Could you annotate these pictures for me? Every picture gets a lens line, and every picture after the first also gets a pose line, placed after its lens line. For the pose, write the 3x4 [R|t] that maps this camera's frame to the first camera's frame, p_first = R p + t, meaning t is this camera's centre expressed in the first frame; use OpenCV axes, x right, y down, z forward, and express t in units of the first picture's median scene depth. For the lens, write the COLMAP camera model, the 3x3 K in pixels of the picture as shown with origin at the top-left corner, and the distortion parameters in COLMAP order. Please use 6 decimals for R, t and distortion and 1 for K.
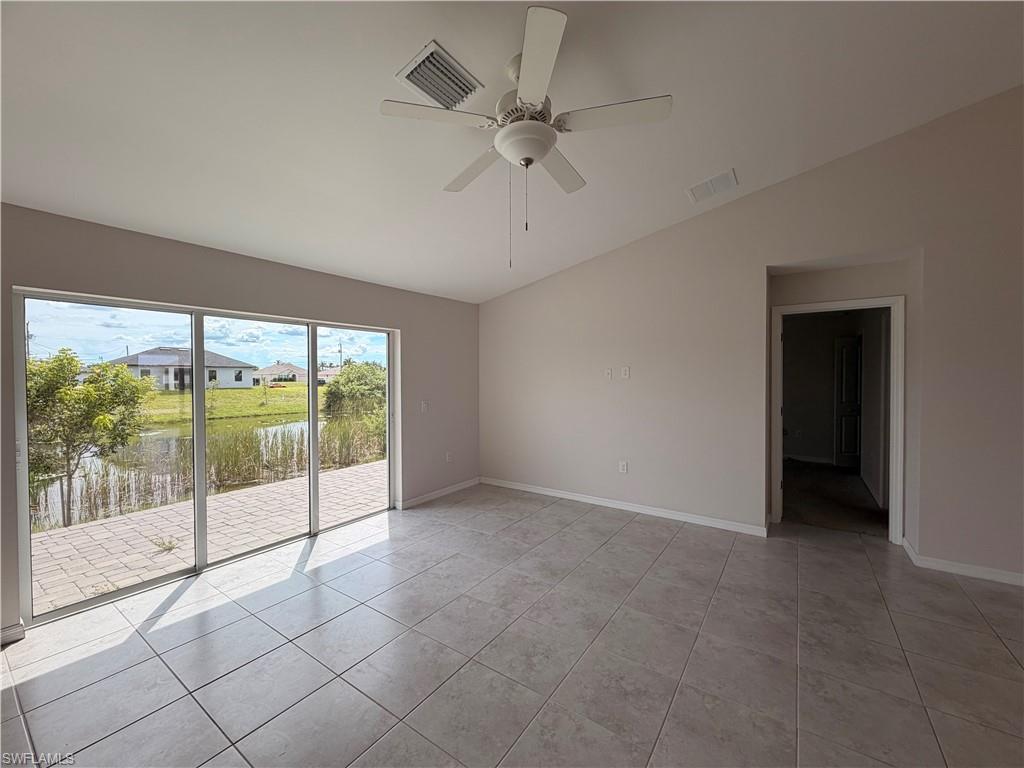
lens RADIAL K [[410.5, 0, 509.8], [0, 410.5, 381.1], [0, 0, 1]] dist [0.001534, -0.000265]
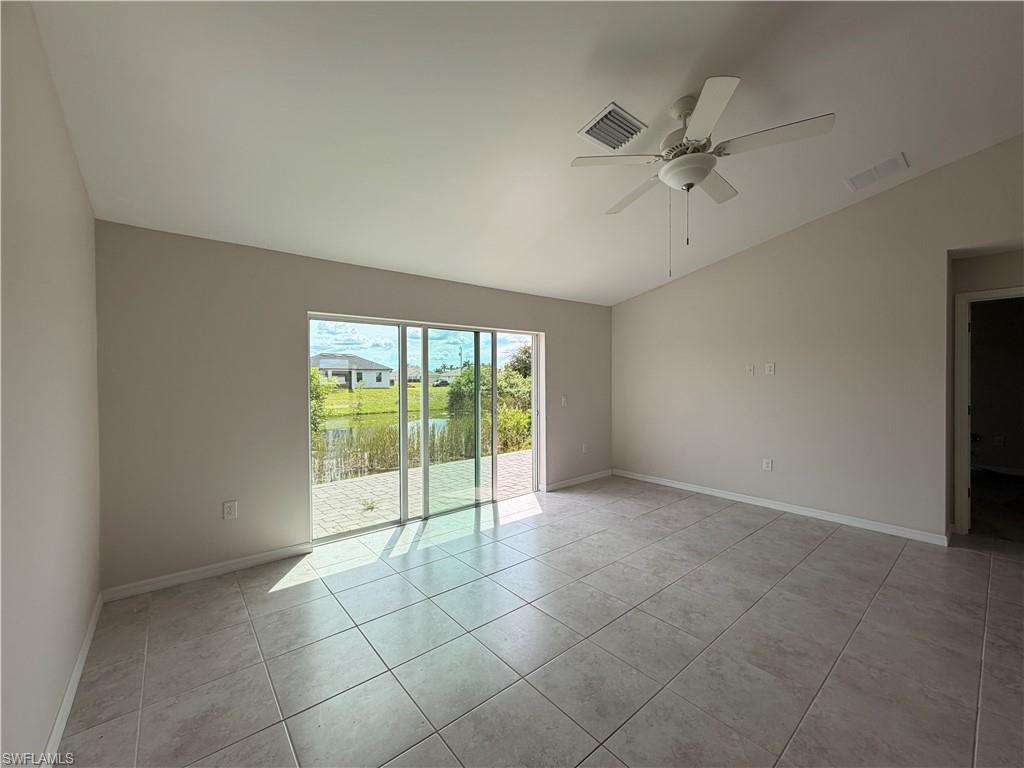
lens RADIAL K [[410.5, 0, 509.2], [0, 410.5, 382.4], [0, 0, 1]] dist [0.001534, -0.000265]
pose [[0.964609, -0.000307, -0.263685, -0.088659], [0.000509, 1.000000, 0.000696, 0.015293], [0.263684, -0.000805, 0.964609, -0.165893]]
